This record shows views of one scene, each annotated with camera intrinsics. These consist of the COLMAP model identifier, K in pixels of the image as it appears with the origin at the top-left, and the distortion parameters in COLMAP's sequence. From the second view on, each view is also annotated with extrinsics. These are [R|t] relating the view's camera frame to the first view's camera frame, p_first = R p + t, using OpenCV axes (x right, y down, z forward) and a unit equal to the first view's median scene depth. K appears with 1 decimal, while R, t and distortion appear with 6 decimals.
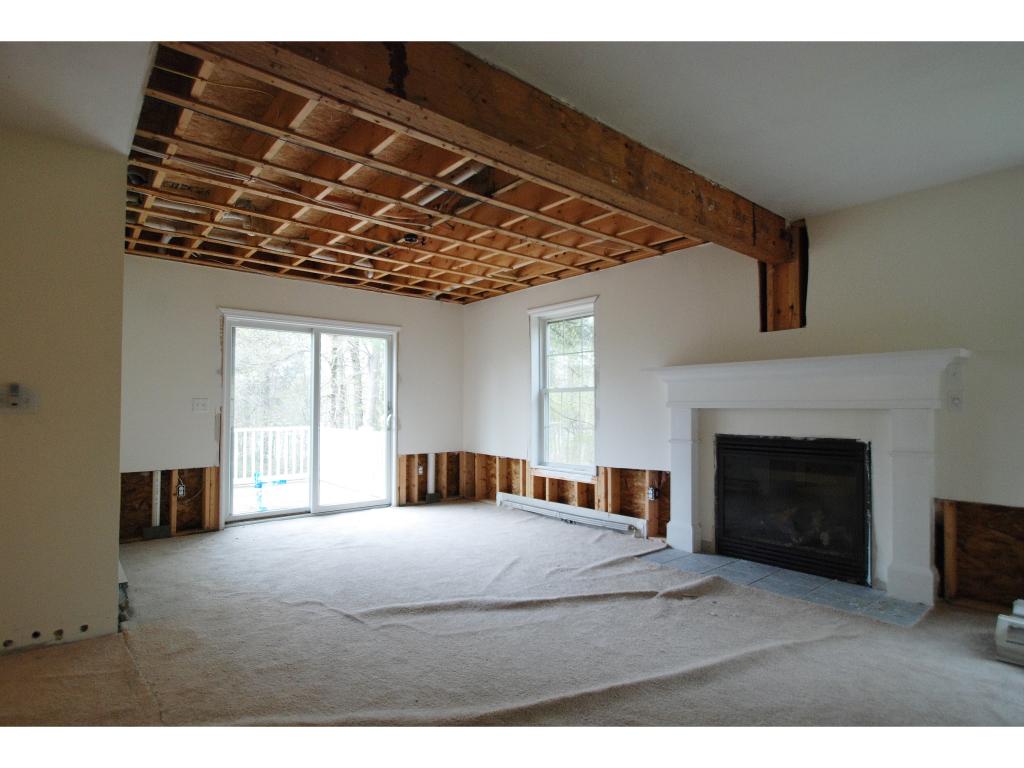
lens RADIAL K [[538.8, 0, 511.5], [0, 538.8, 388.2], [0, 0, 1]] dist [-0.017654, 0.000089]
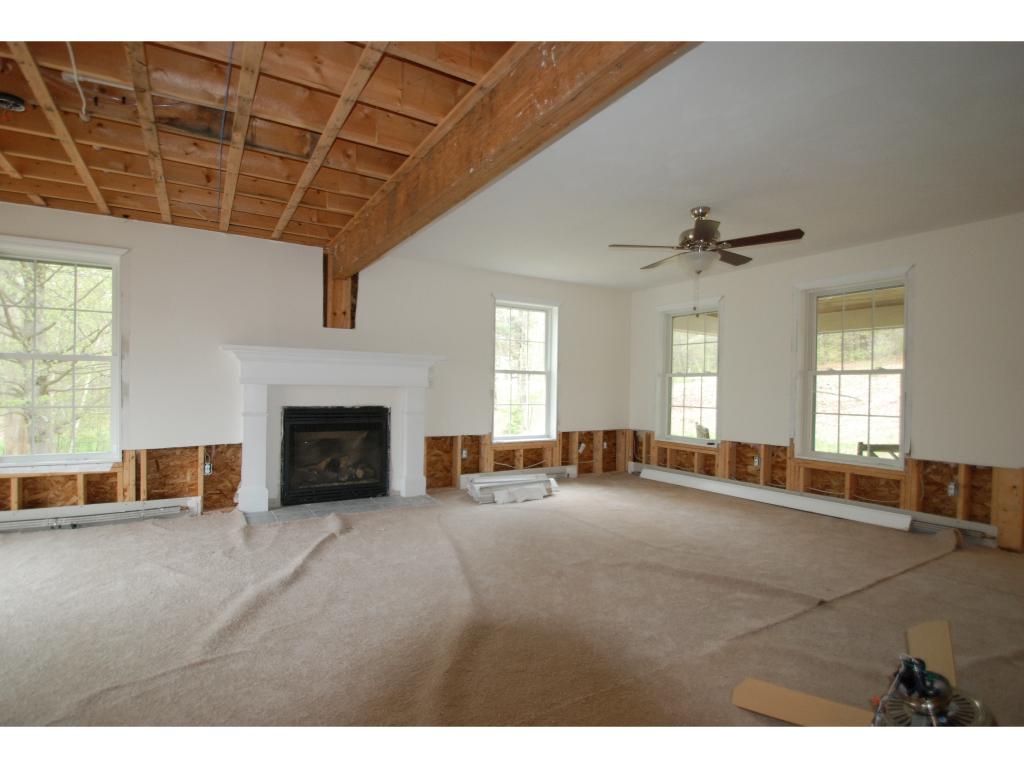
lens RADIAL K [[518.6, 0, 512.0], [0, 518.6, 384.0], [0, 0, 1]] dist [0.000657, -0.000085]
pose [[0.151415, 0.001757, 0.988469, -0.723358], [-0.057102, 0.998344, 0.006973, -0.001475], [-0.986820, -0.057500, 0.151265, 0.352390]]
